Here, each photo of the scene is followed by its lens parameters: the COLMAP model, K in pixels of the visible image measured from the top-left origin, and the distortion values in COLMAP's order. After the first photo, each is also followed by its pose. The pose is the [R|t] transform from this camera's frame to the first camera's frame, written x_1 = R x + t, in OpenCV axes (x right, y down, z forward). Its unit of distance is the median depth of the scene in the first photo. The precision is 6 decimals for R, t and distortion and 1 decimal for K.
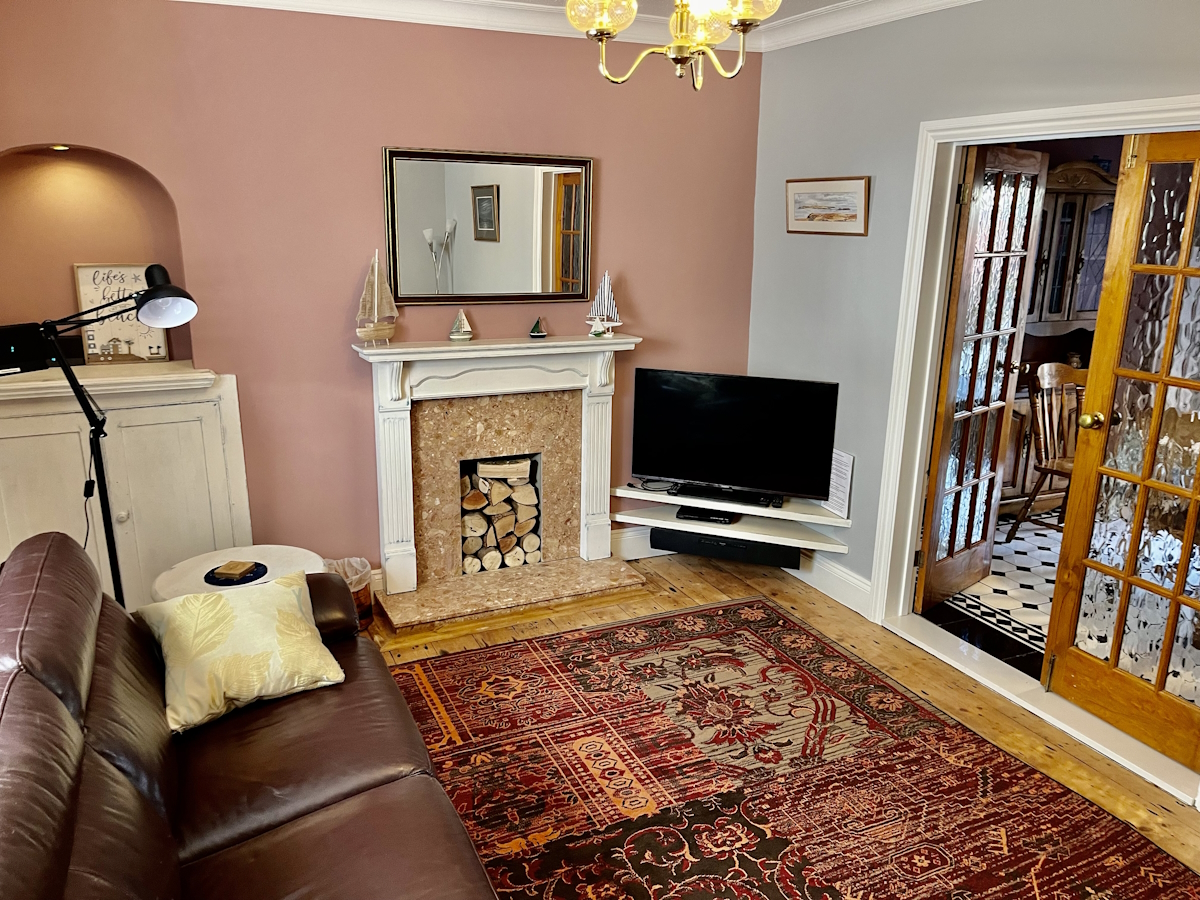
lens RADIAL K [[902.7, 0, 598.4], [0, 902.7, 452.6], [0, 0, 1]] dist [0.043753, -0.009864]
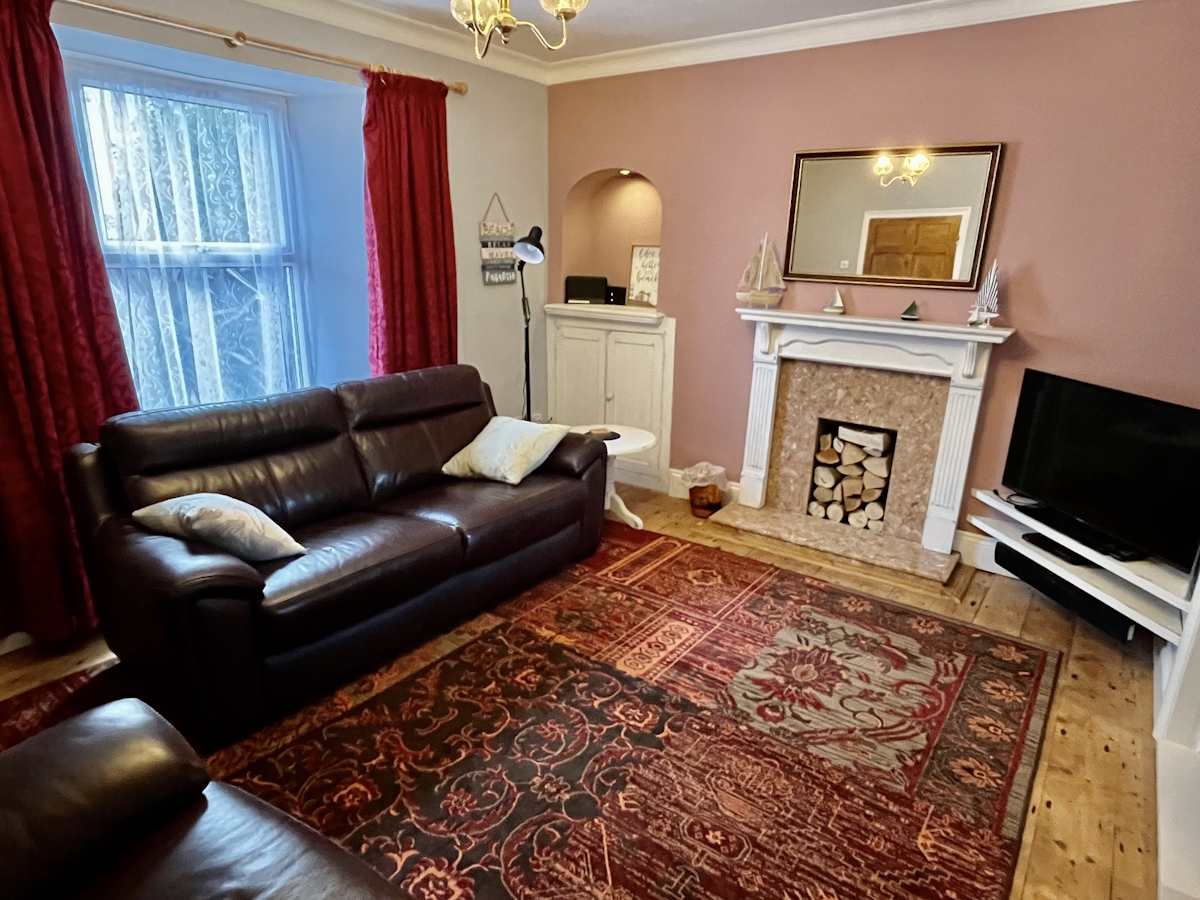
lens RADIAL K [[712.9, 0, 598.9], [0, 712.9, 454.2], [0, 0, 1]] dist [-0.000785, 0.000491]
pose [[0.481630, 0.243949, -0.841737, 0.516003], [-0.244445, 0.959752, 0.138283, -0.003717], [0.841593, 0.139157, 0.521878, 0.289256]]
